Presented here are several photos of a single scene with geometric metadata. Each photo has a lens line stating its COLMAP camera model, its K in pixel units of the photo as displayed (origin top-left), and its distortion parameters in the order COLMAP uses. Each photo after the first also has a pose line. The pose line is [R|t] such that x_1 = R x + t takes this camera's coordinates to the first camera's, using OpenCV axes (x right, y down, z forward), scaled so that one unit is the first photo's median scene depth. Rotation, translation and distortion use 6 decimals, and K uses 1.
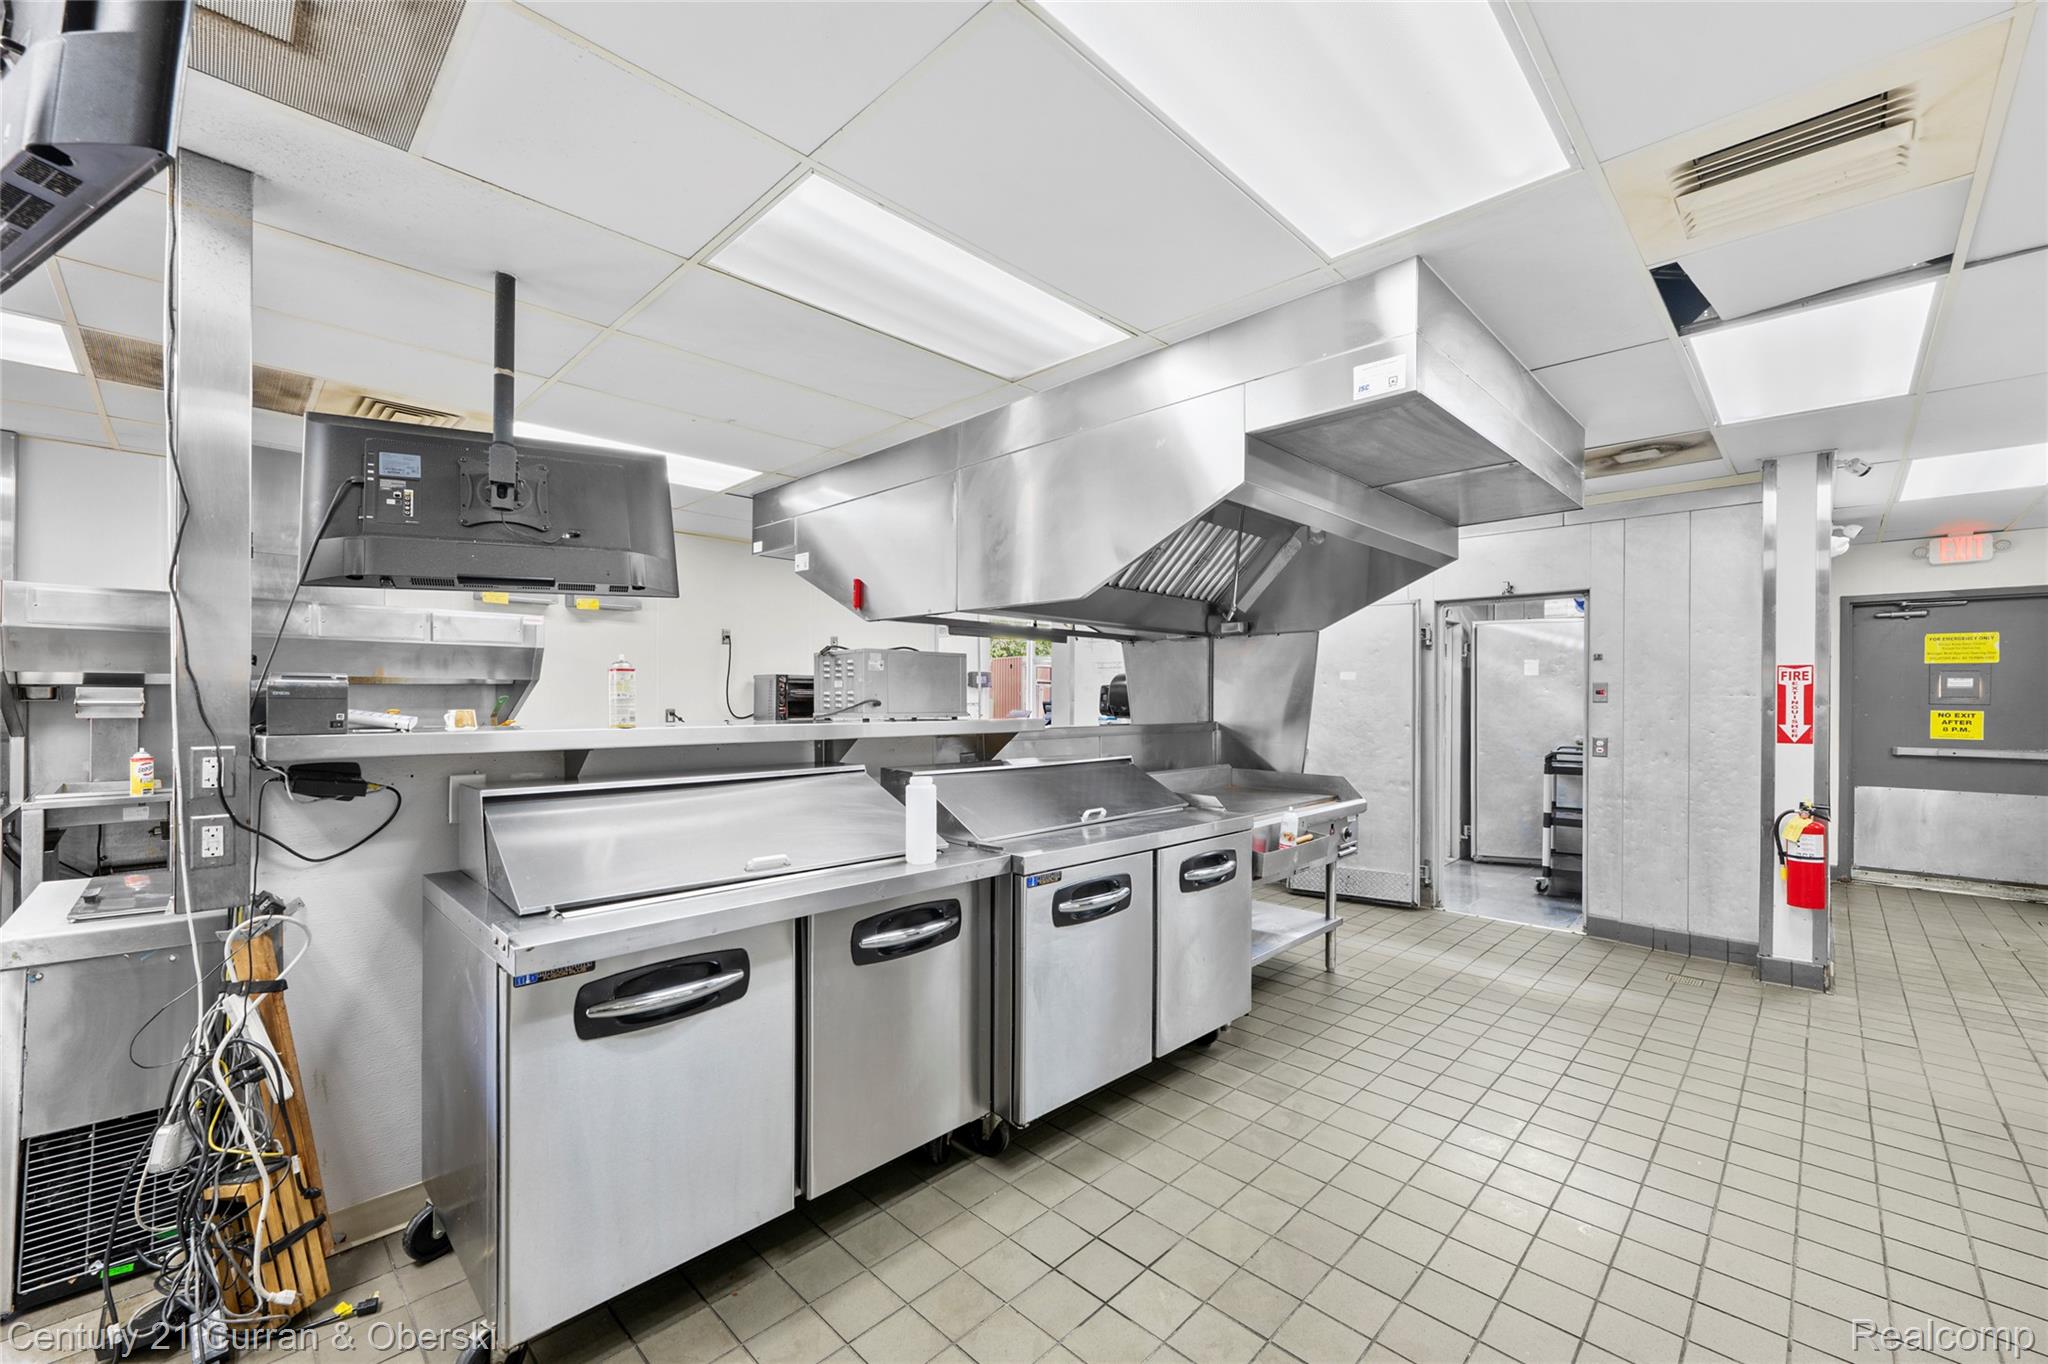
lens RADIAL K [[812.0, 0, 1020.4], [0, 812.0, 692.2], [0, 0, 1]] dist [-0.000926, -0.000001]
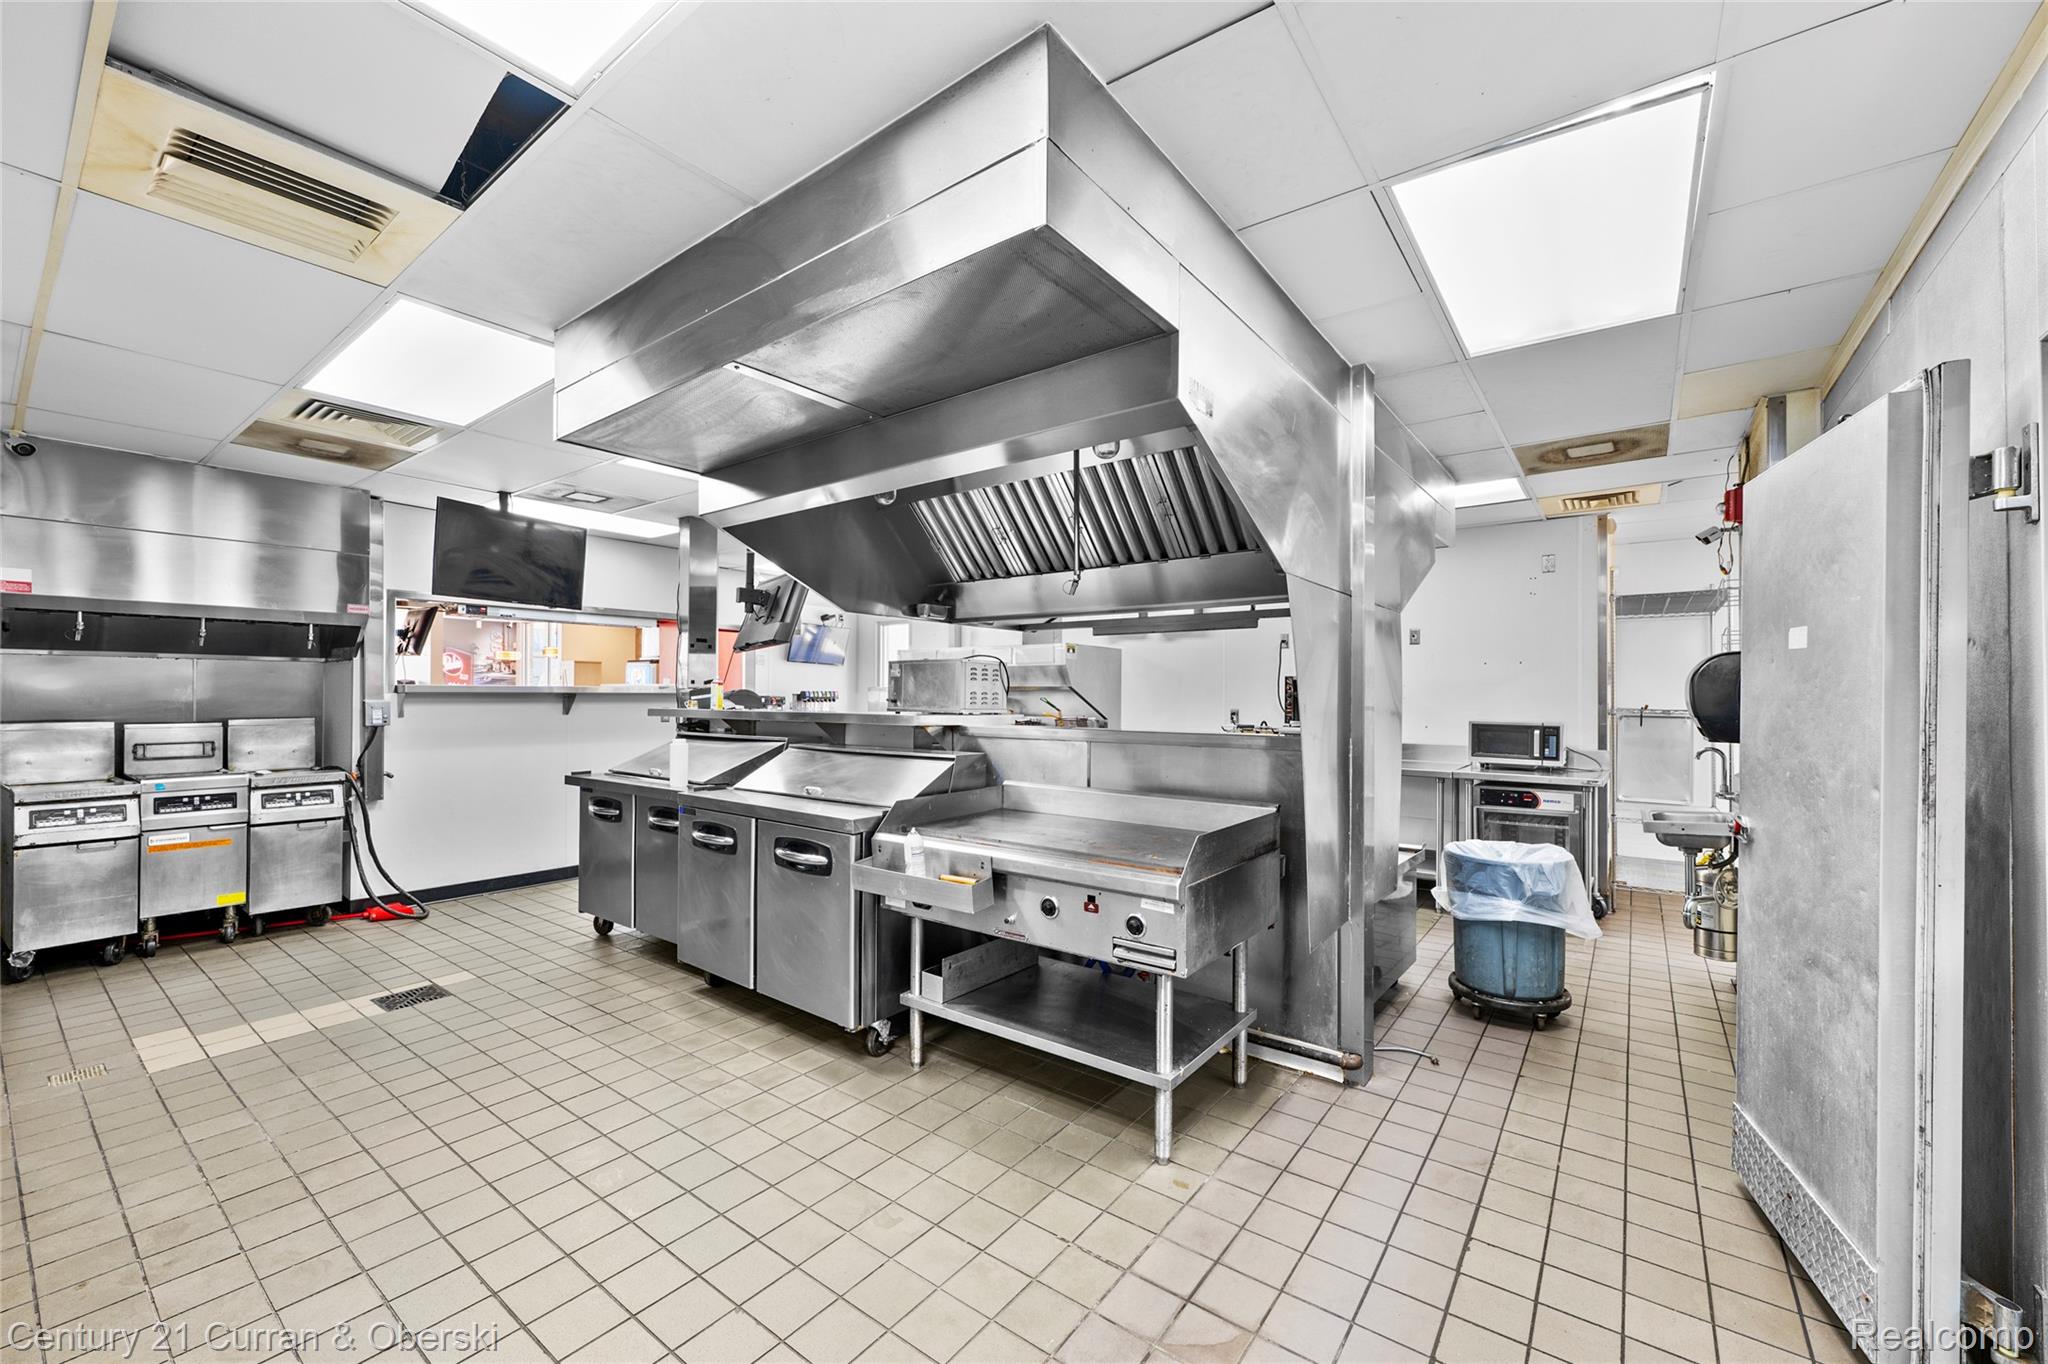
lens RADIAL K [[812.0, 0, 1018.2], [0, 812.0, 699.1], [0, 0, 1]] dist [-0.000926, -0.000001]
pose [[0.119580, -0.018375, -0.992654, 1.476589], [0.003654, 0.999830, -0.018067, 0.035268], [0.992818, -0.001467, 0.119627, 1.279957]]
